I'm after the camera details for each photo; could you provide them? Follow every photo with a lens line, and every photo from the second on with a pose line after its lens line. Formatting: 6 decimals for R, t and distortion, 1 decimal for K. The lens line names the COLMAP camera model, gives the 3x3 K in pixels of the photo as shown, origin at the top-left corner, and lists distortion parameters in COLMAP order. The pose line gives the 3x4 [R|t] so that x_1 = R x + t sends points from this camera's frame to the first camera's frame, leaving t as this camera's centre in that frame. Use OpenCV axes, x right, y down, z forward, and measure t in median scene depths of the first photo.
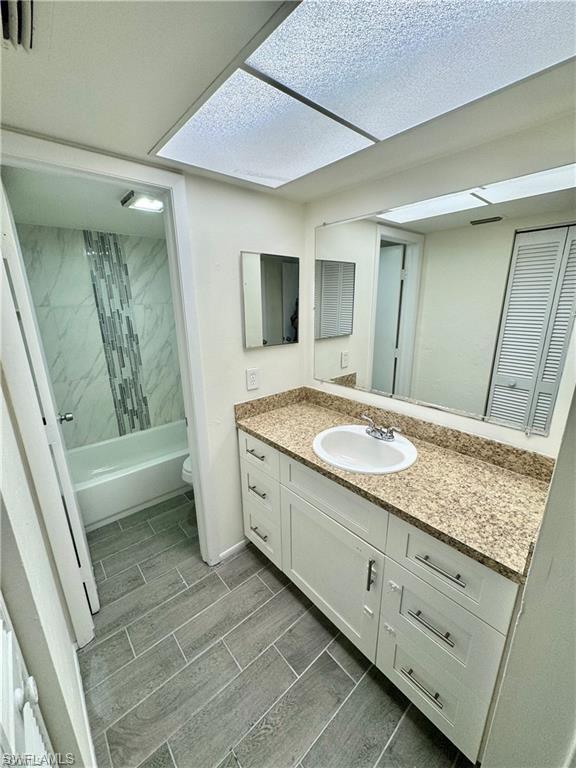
lens RADIAL K [[305.7, 0, 288.0], [0, 305.7, 384.0], [0, 0, 1]] dist [0.003496, 0.000196]
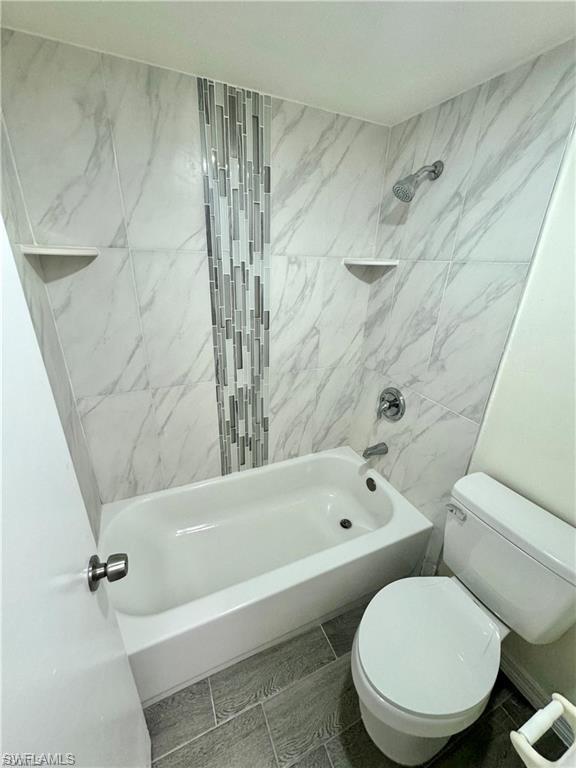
lens RADIAL K [[305.7, 0, 288.0], [0, 305.7, 384.0], [0, 0, 1]] dist [0.003496, 0.000196]
pose [[0.949432, 0.159044, -0.270711, -0.299262], [-0.128243, 0.983447, 0.128010, -0.111601], [0.286589, -0.086820, 0.954112, 0.488844]]
